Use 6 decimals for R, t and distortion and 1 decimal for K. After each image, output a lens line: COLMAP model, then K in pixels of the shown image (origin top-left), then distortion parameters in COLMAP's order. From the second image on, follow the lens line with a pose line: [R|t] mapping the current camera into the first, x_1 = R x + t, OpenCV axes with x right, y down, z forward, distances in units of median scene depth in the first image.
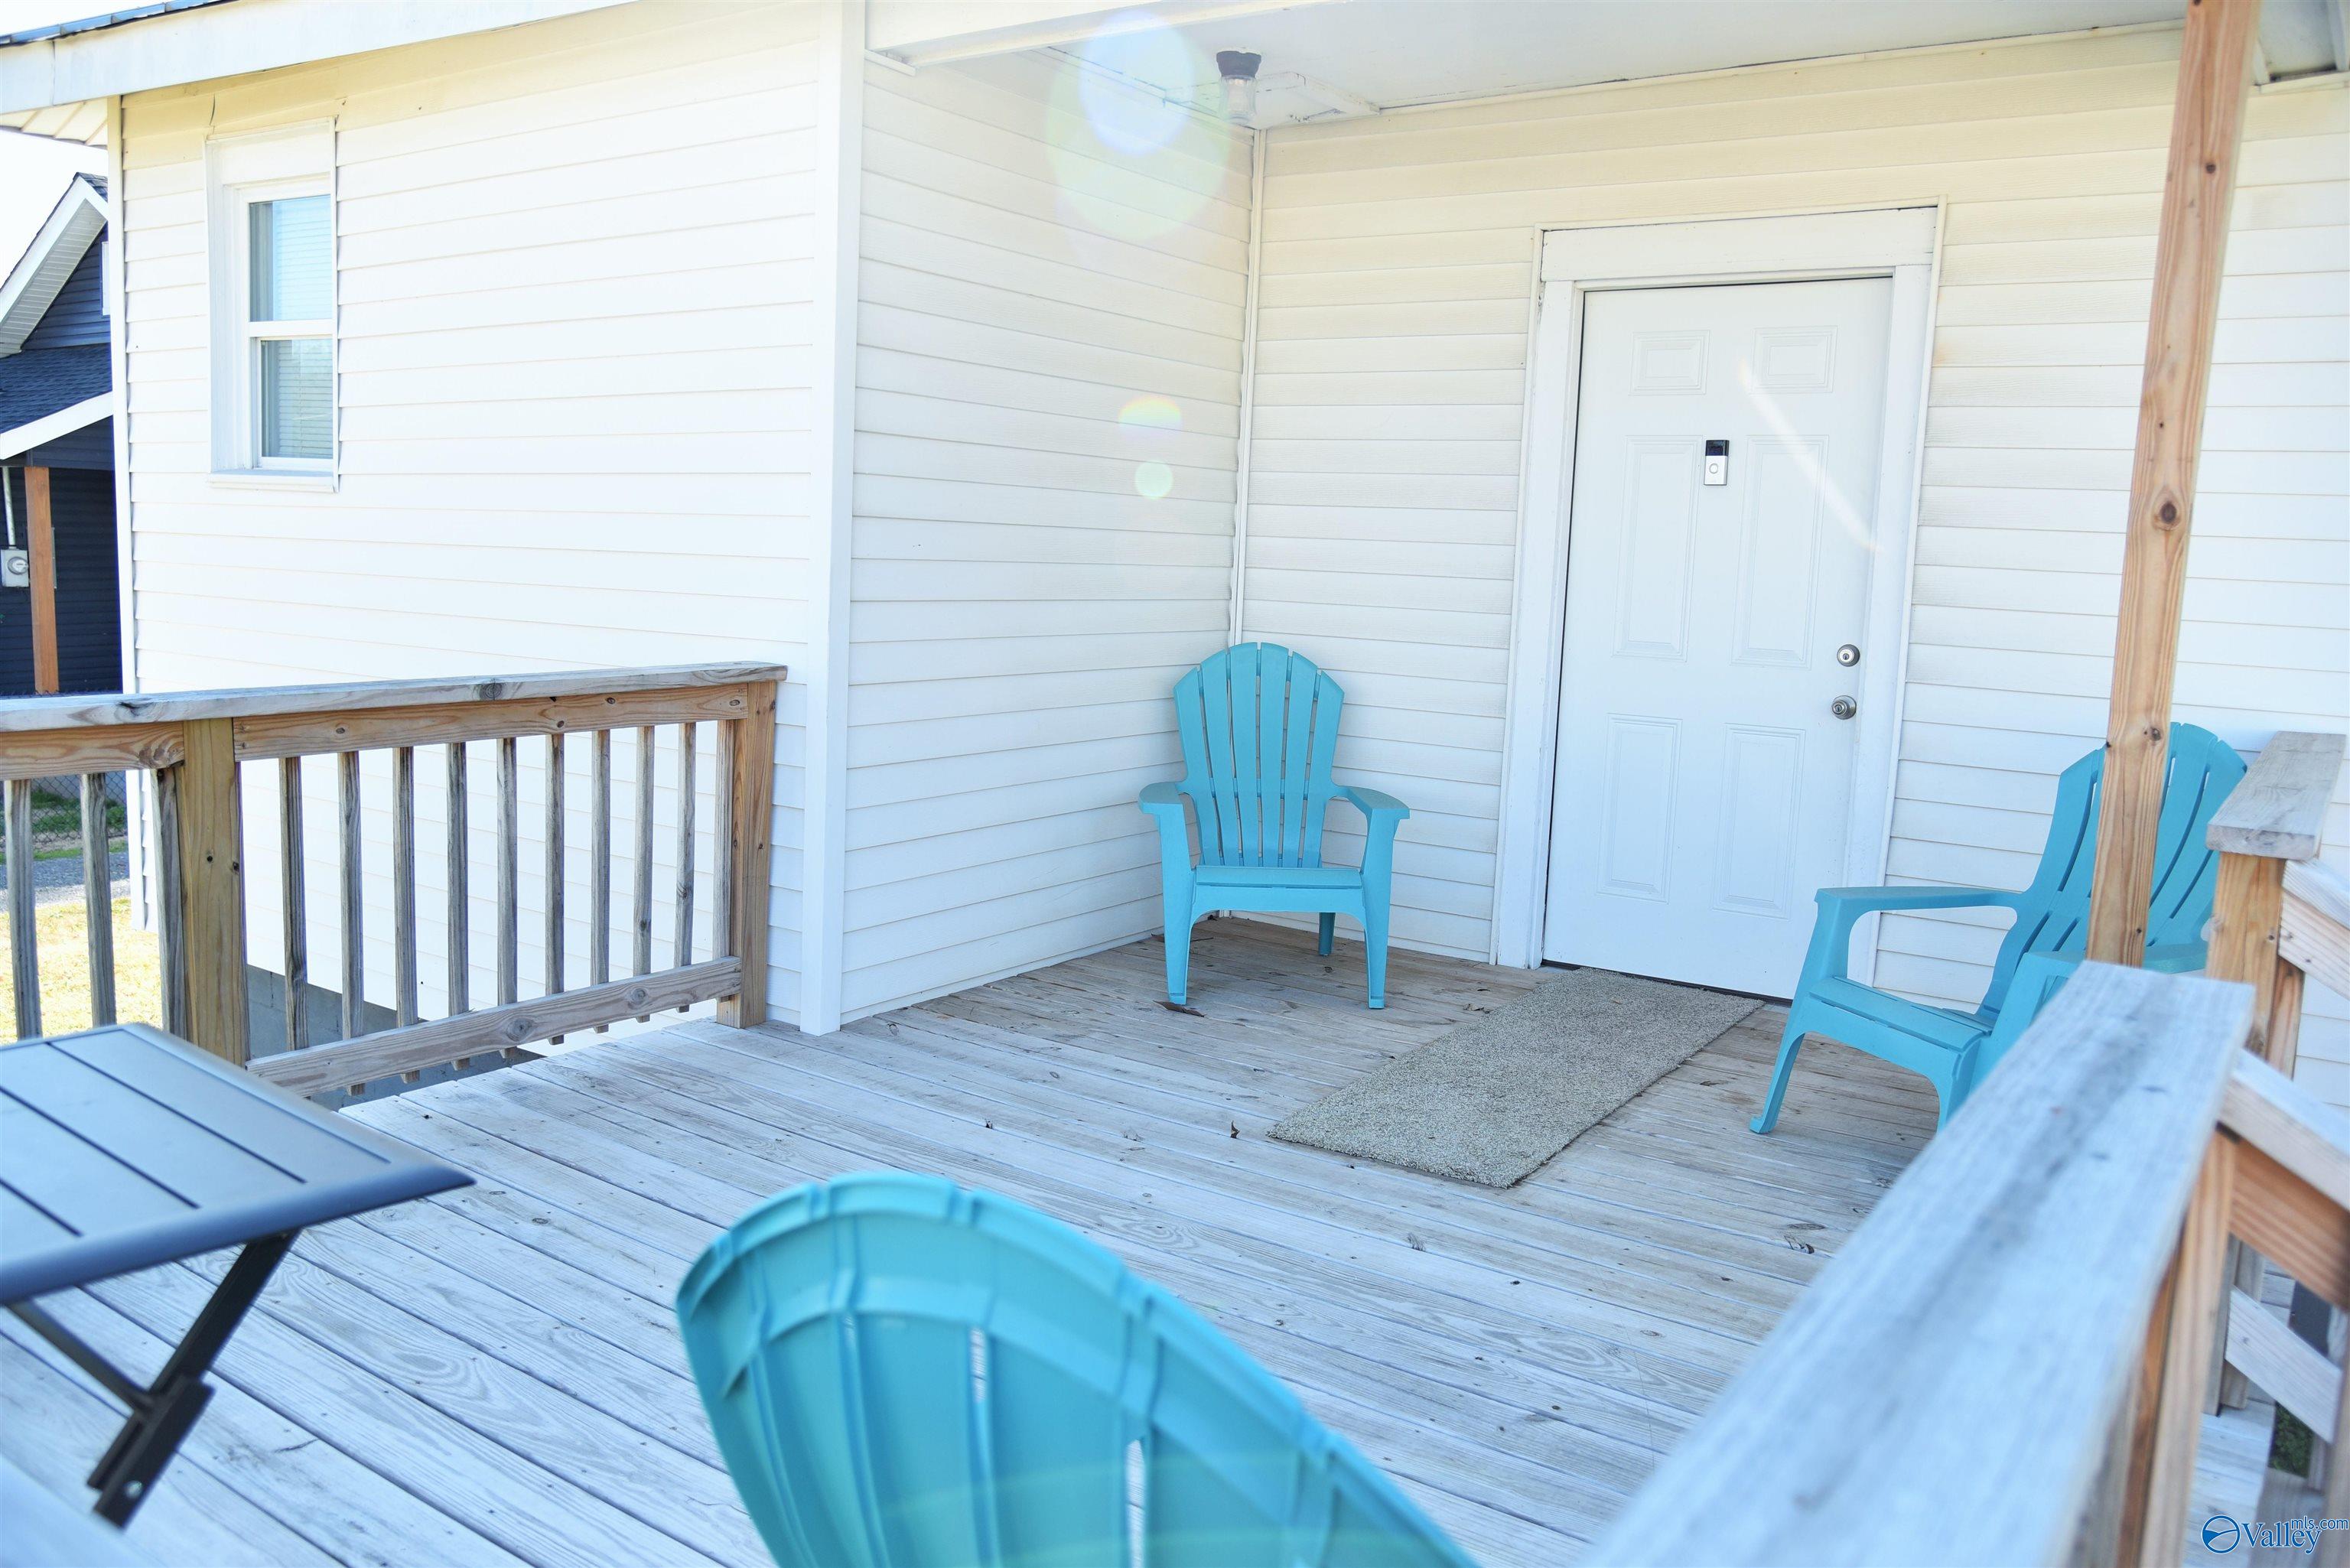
lens RADIAL K [[1738.6, 0, 1172.3], [0, 1738.6, 781.9], [0, 0, 1]] dist [-0.000367, -0.000577]
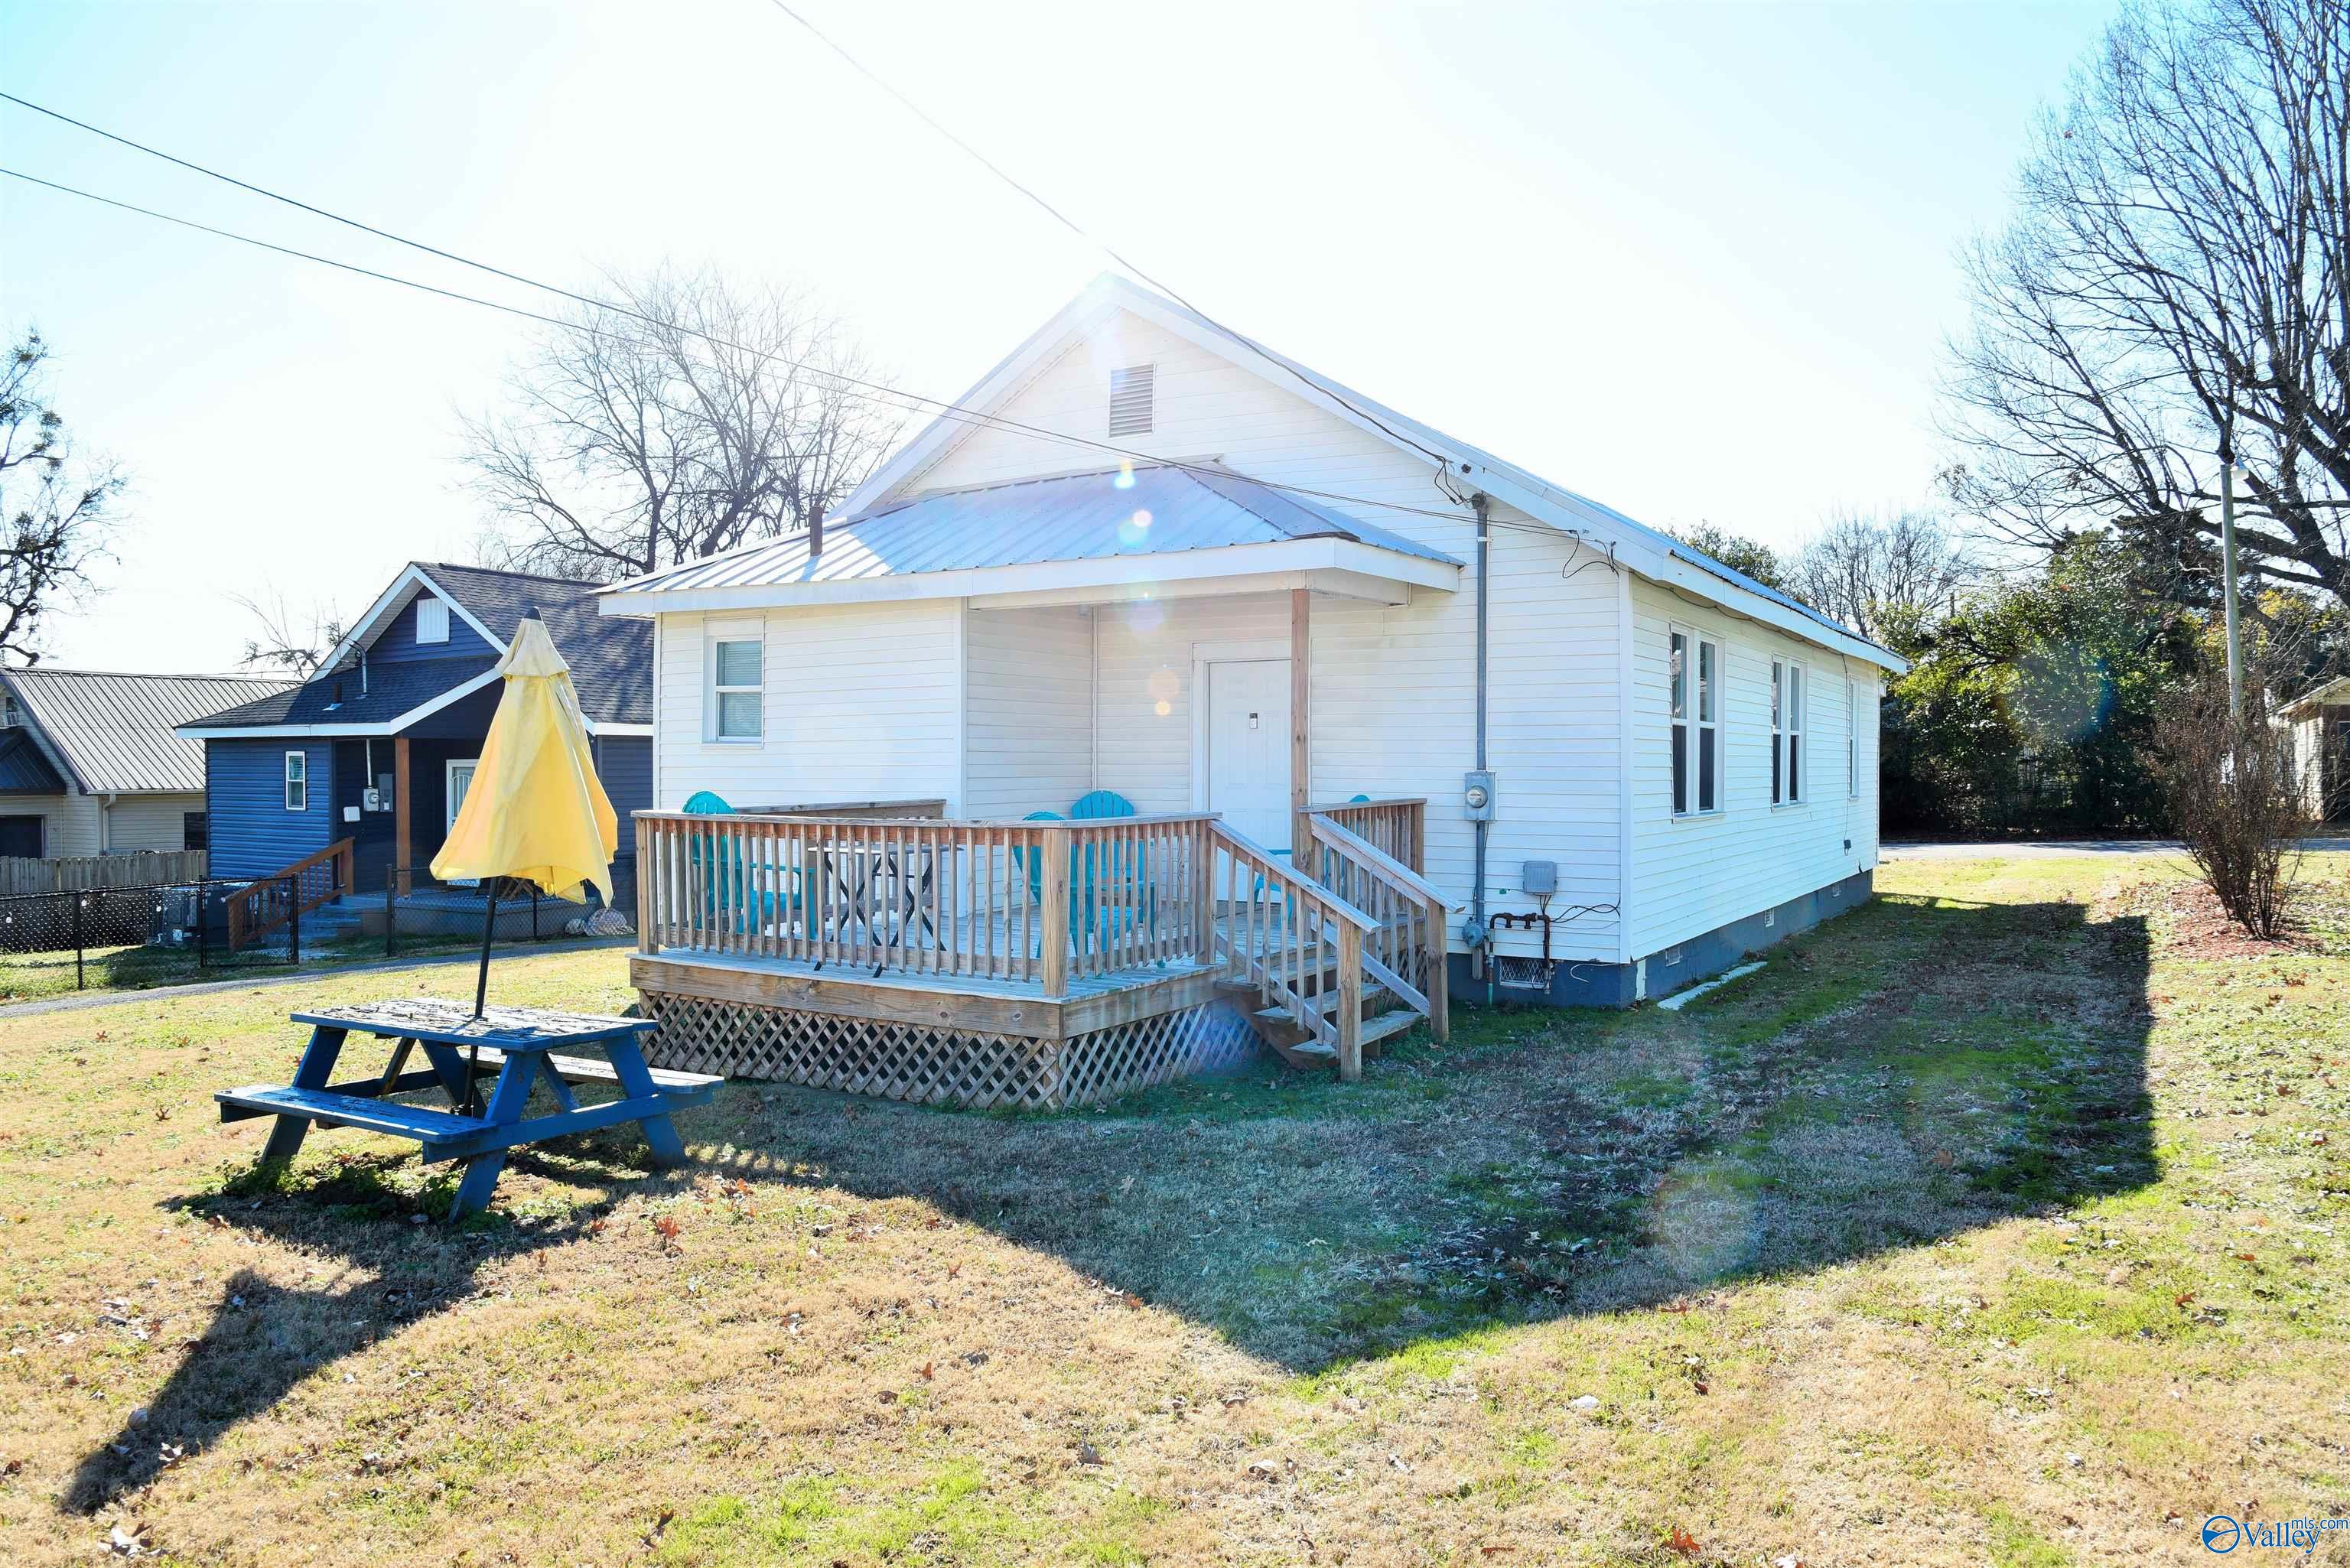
lens RADIAL K [[1605.1, 0, 1177.4], [0, 1605.1, 781.0], [0, 0, 1]] dist [-0.078532, -0.001872]
pose [[0.997584, -0.041503, 0.055720, 0.027787], [0.047852, 0.991868, -0.117933, 0.224688], [-0.050372, 0.120314, 0.991457, -1.623703]]
